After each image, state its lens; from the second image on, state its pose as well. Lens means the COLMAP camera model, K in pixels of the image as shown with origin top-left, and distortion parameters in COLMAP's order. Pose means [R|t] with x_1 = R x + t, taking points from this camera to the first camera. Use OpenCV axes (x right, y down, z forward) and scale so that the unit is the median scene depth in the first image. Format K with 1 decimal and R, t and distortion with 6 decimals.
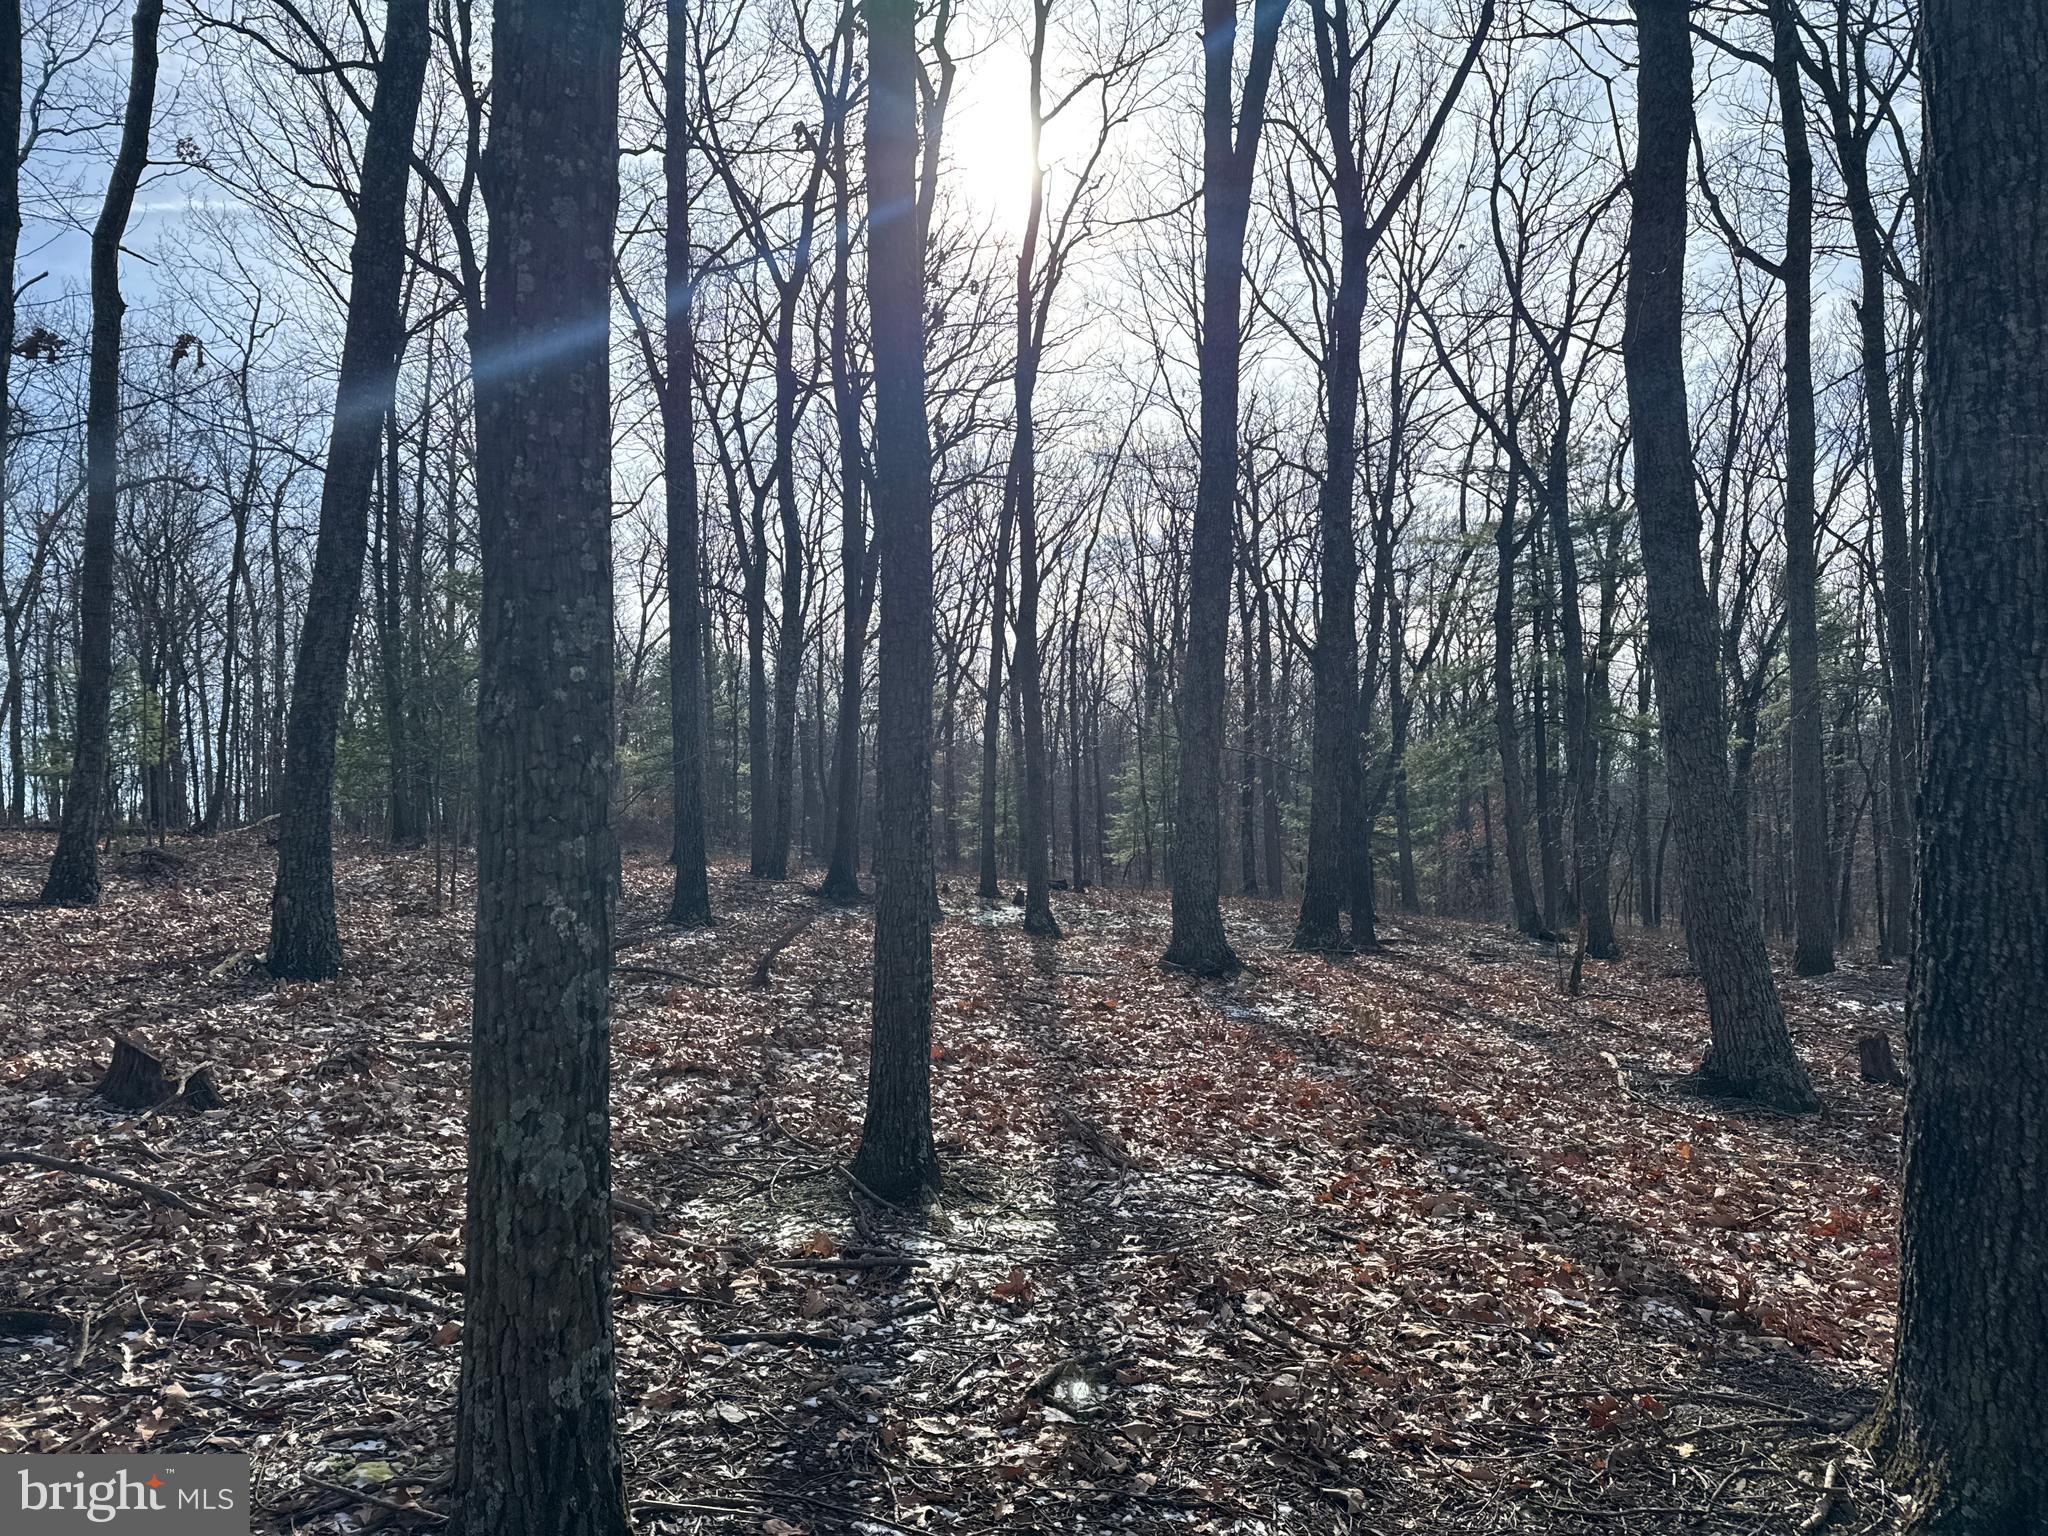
lens RADIAL K [[1418.7, 0, 1026.7], [0, 1418.7, 775.7], [0, 0, 1]] dist [0.052905, -0.055404]
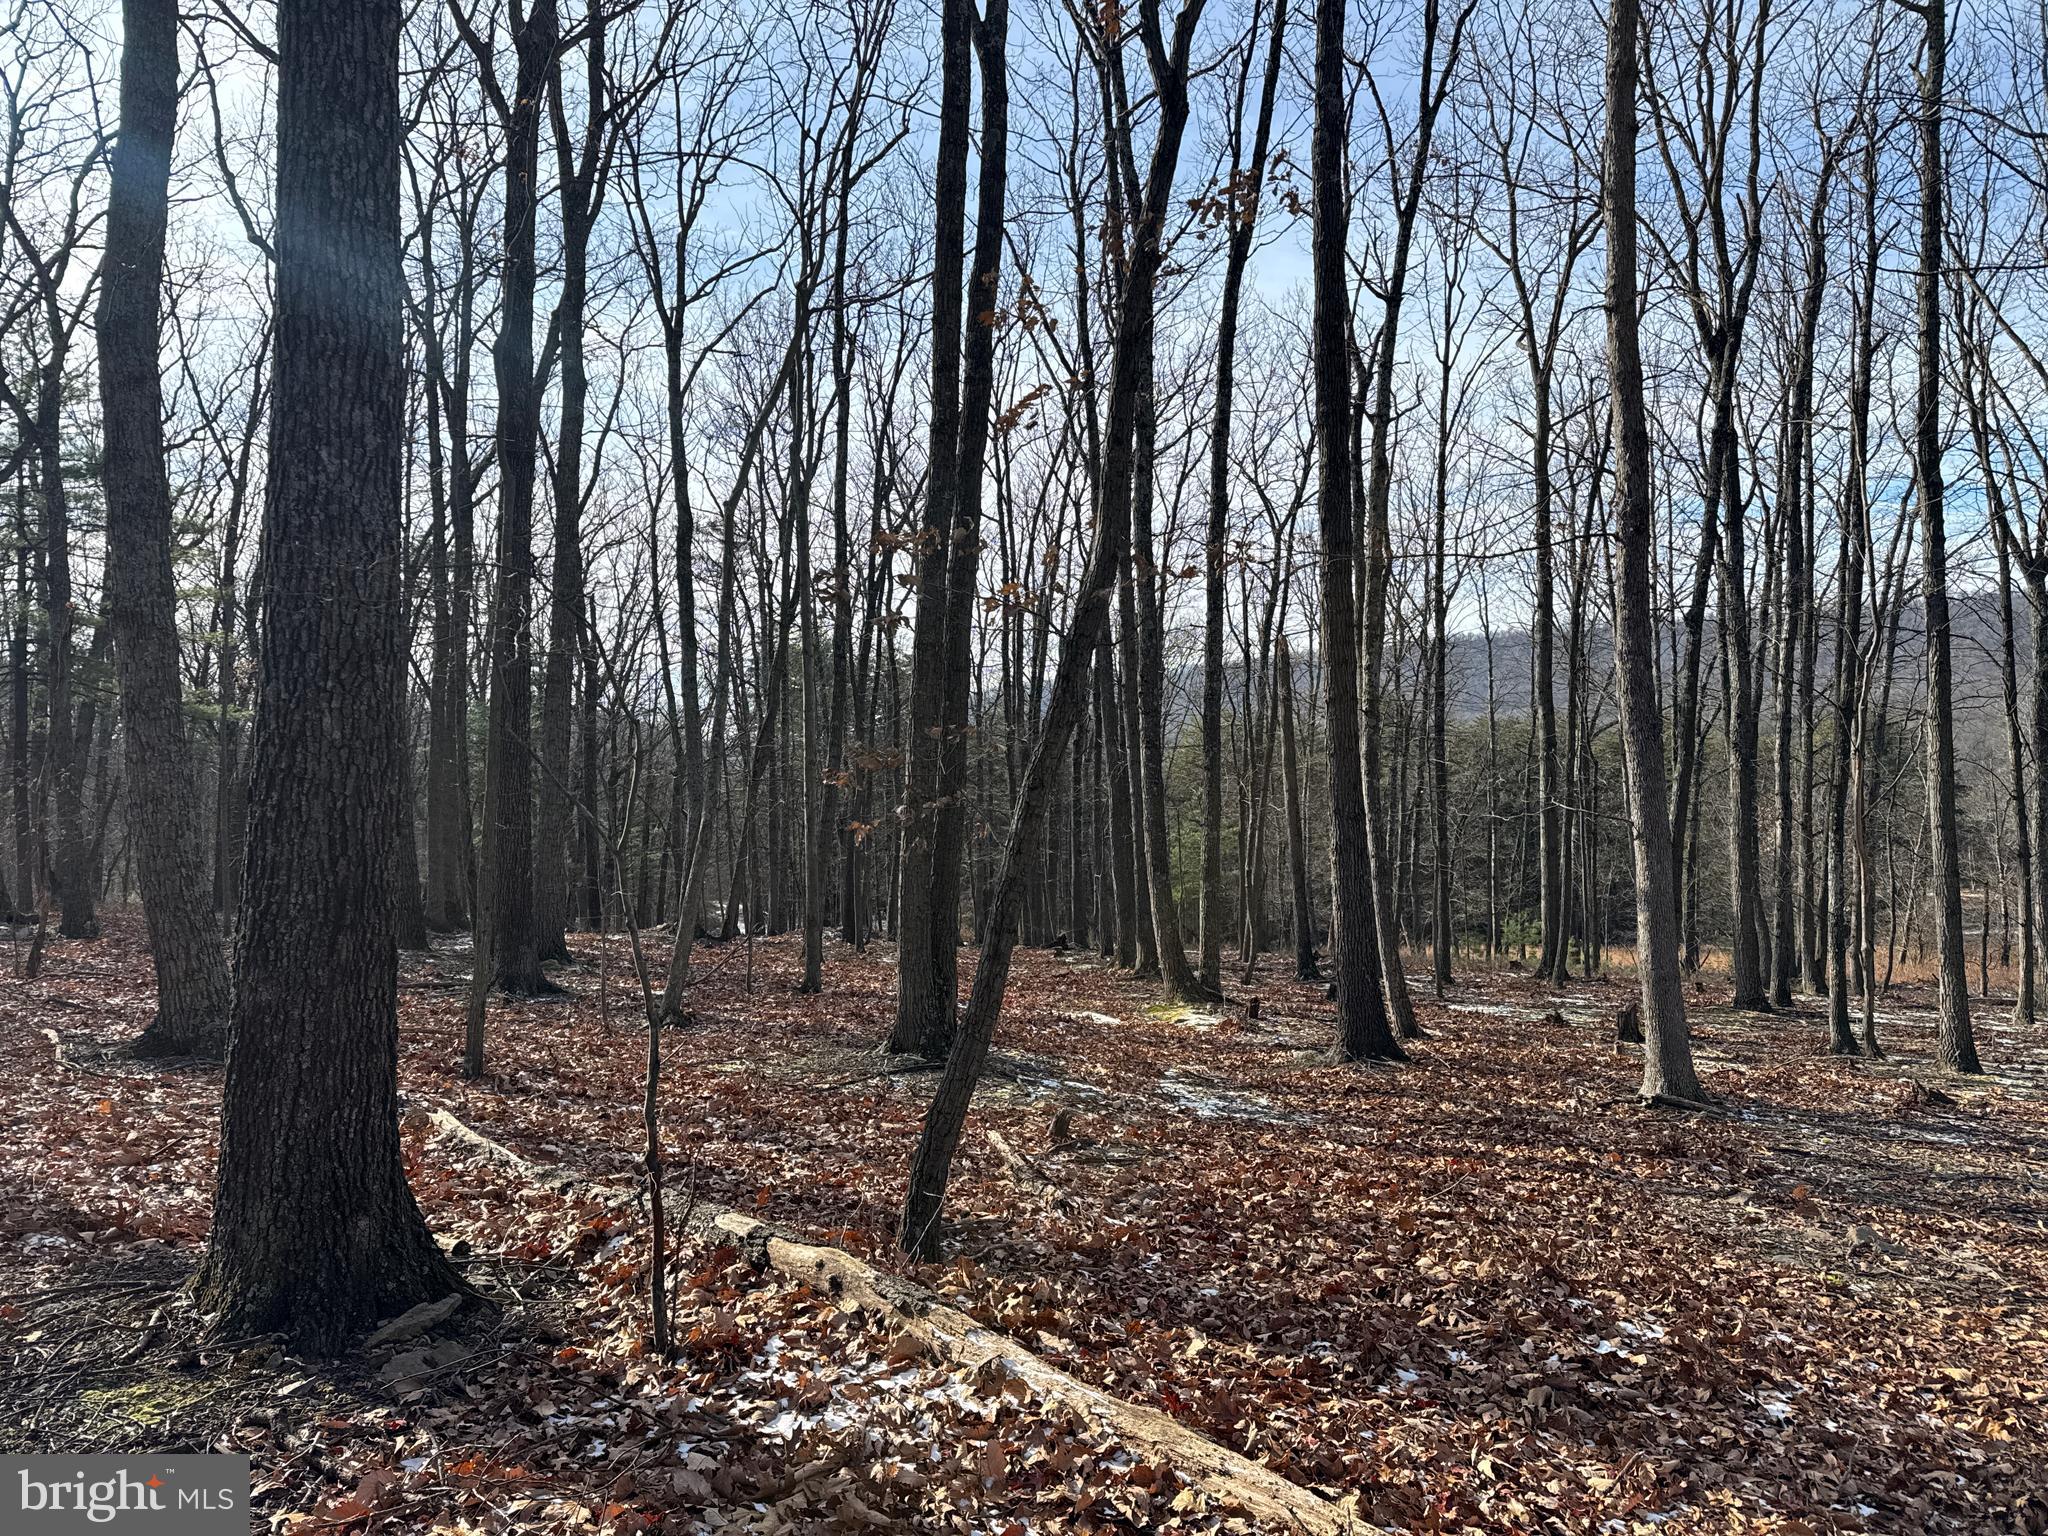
lens RADIAL K [[1418.7, 0, 1024.5], [0, 1418.7, 787.8], [0, 0, 1]] dist [0.052905, -0.055404]
pose [[0.580380, 0.024937, 0.813964, -0.020863], [-0.047400, 0.998871, 0.003195, -0.011356], [-0.812965, -0.040436, 0.580906, -0.170311]]
